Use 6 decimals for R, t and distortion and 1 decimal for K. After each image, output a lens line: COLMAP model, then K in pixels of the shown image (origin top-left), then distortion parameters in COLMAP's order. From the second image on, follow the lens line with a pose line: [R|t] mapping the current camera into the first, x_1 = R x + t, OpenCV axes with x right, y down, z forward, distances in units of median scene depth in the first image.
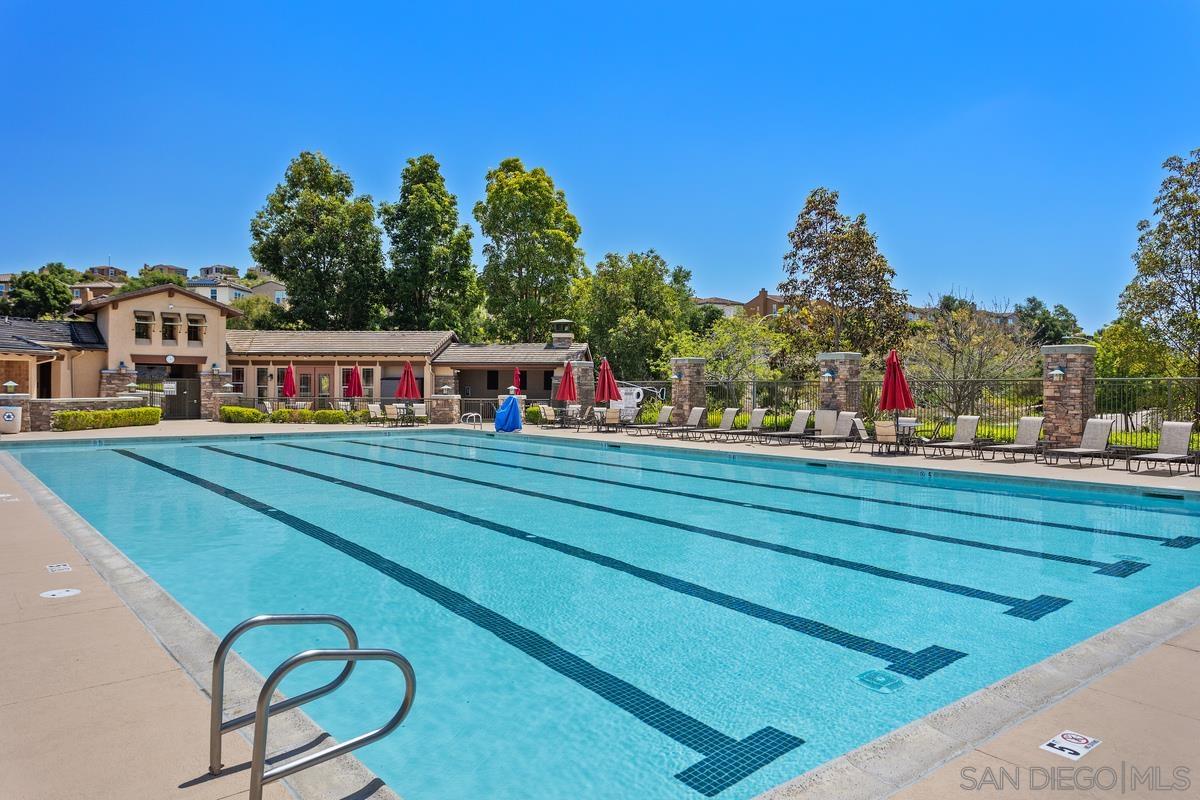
lens RADIAL K [[843.0, 0, 600.9], [0, 843.0, 395.7], [0, 0, 1]] dist [0.000882, 0.001011]
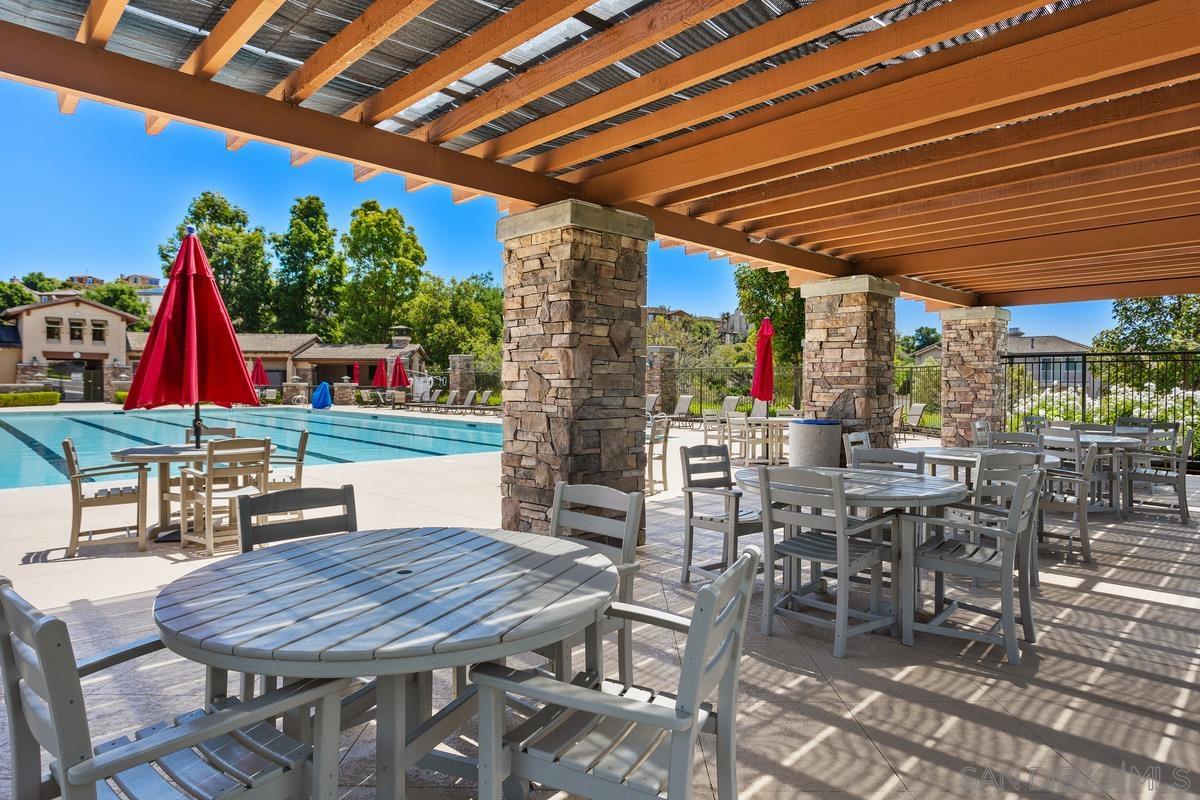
lens RADIAL K [[702.0, 0, 599.1], [0, 702.0, 398.0], [0, 0, 1]] dist [0.001369, -0.000024]
pose [[0.996089, -0.001703, 0.088338, 0.167863], [0.000536, 0.999912, 0.013225, 0.007381], [-0.088353, -0.013126, 0.996003, -0.121121]]
